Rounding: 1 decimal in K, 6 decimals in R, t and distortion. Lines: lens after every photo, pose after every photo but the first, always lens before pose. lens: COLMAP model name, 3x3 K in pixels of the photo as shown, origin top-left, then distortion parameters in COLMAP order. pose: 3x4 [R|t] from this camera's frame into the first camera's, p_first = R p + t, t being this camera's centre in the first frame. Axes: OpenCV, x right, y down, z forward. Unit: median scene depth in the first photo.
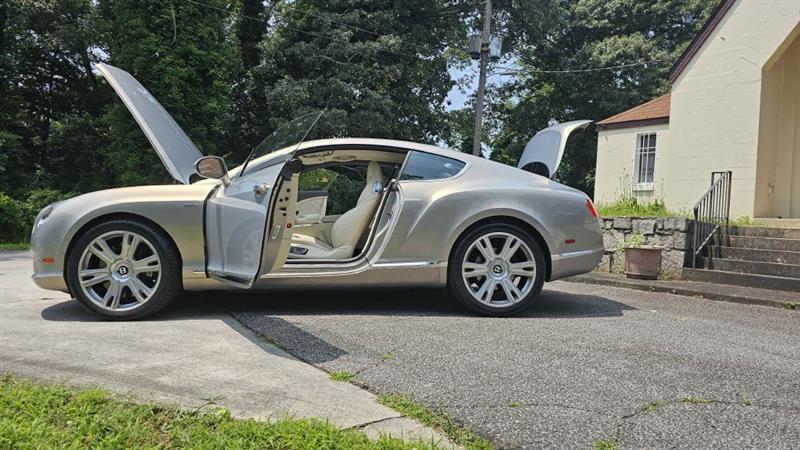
lens RADIAL K [[530.9, 0, 400.0], [0, 530.9, 225.0], [0, 0, 1]] dist [0.053978, -0.053700]
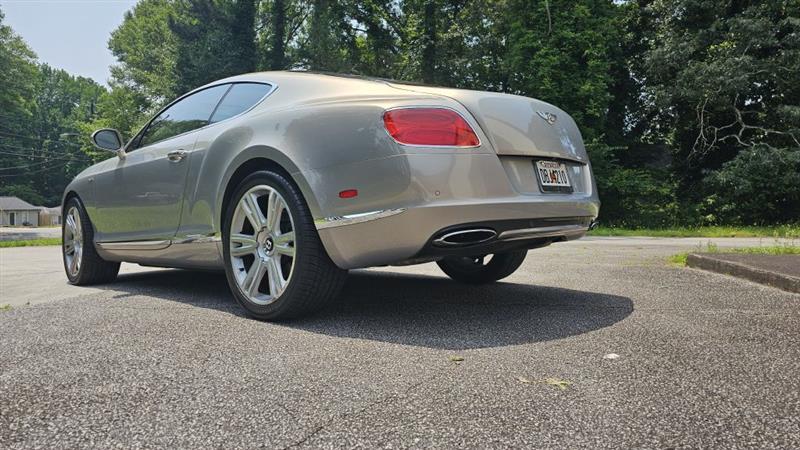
lens RADIAL K [[532.9, 0, 402.7], [0, 532.9, 222.4], [0, 0, 1]] dist [0.048971, -0.050118]
pose [[0.650547, -0.017194, -0.759271, 0.154636], [0.018680, 0.999803, -0.006636, 0.012973], [0.759236, -0.009866, 0.650741, 0.144314]]
